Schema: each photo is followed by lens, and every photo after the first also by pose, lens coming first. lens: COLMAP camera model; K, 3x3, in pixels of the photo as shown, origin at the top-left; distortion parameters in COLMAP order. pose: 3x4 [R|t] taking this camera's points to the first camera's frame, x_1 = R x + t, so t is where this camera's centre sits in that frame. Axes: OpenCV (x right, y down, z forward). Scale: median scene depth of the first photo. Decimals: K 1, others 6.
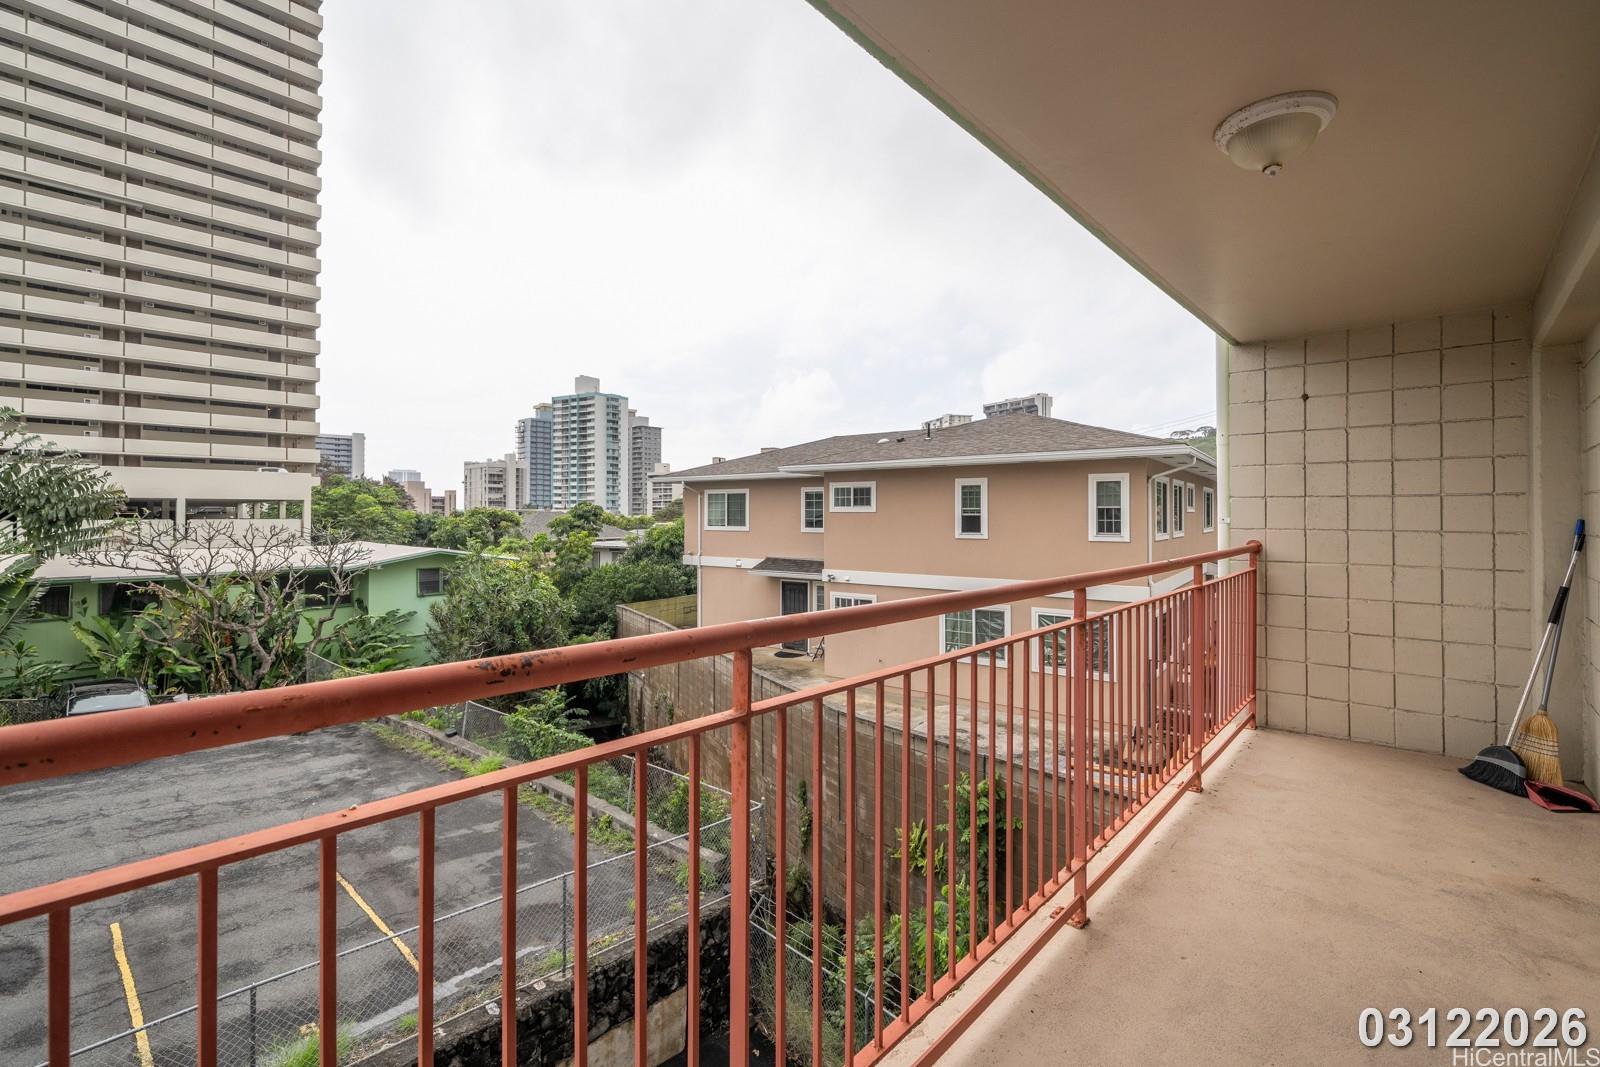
lens RADIAL K [[696.2, 0, 807.0], [0, 696.2, 512.3], [0, 0, 1]] dist [-0.001483, -0.000033]
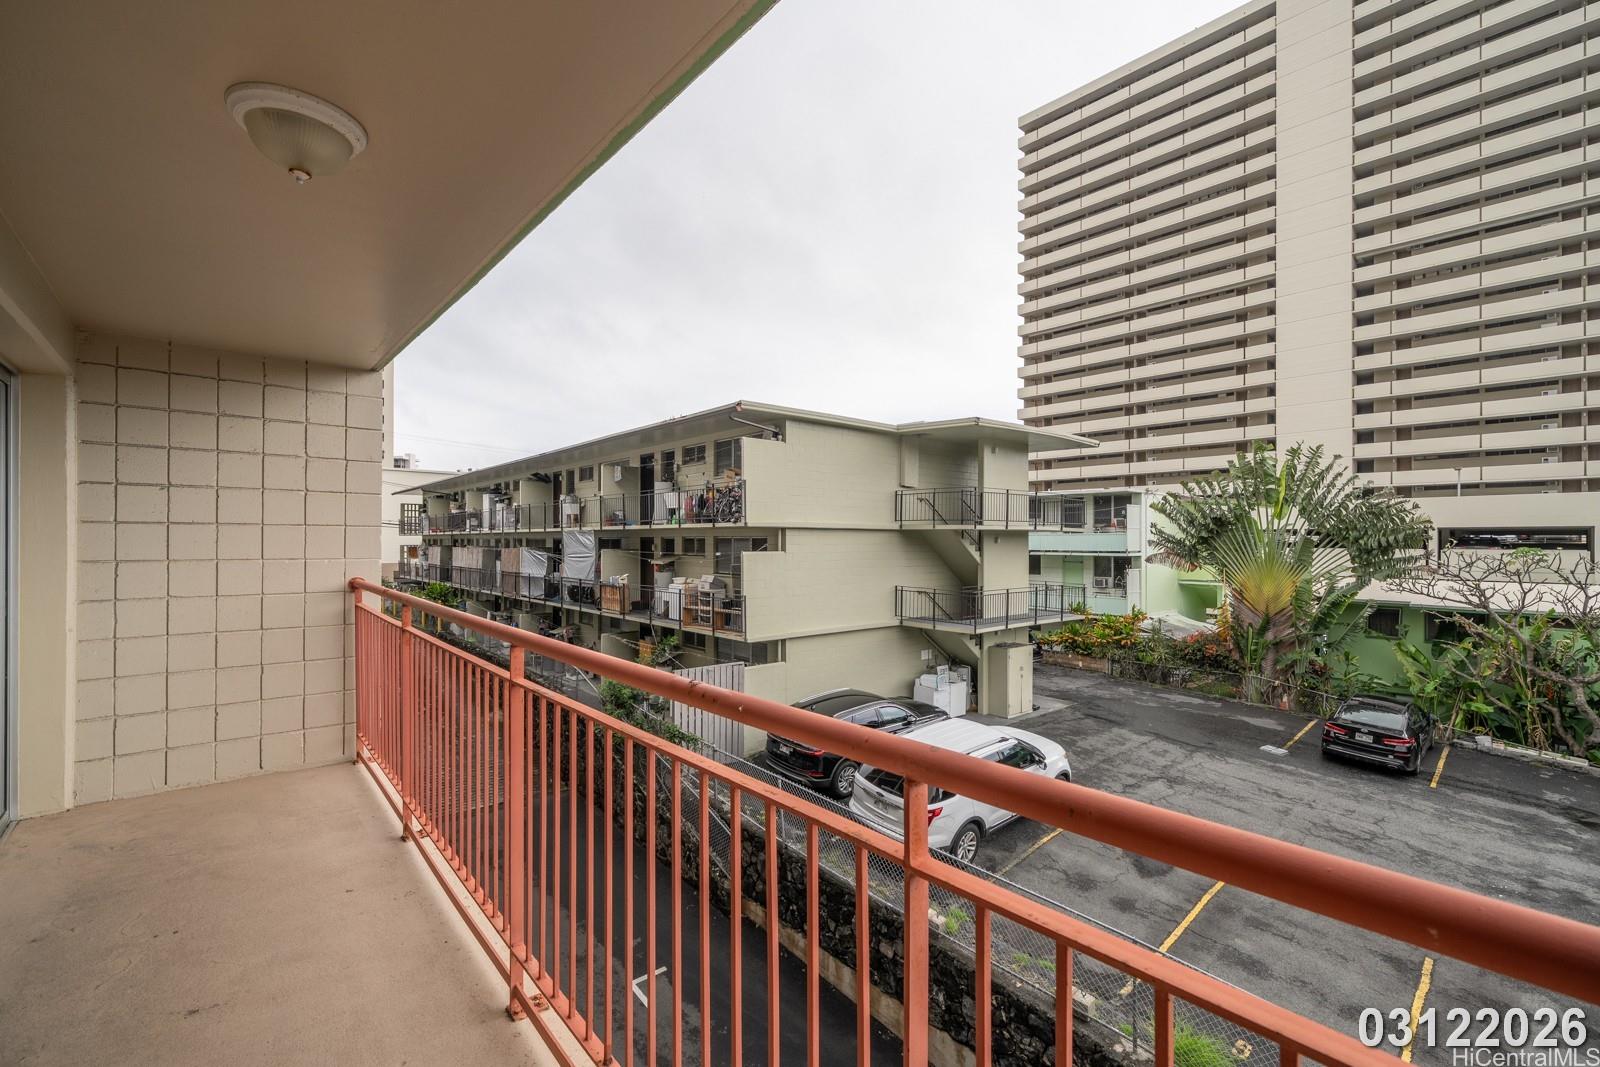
lens RADIAL K [[689.2, 0, 778.6], [0, 689.2, 539.2], [0, 0, 1]] dist [-0.001040, -0.000261]
pose [[-0.142253, -0.002862, -0.989826, 0.158219], [0.000060, 0.999996, -0.002900, -0.002108], [0.989830, -0.000471, -0.142253, 0.187567]]
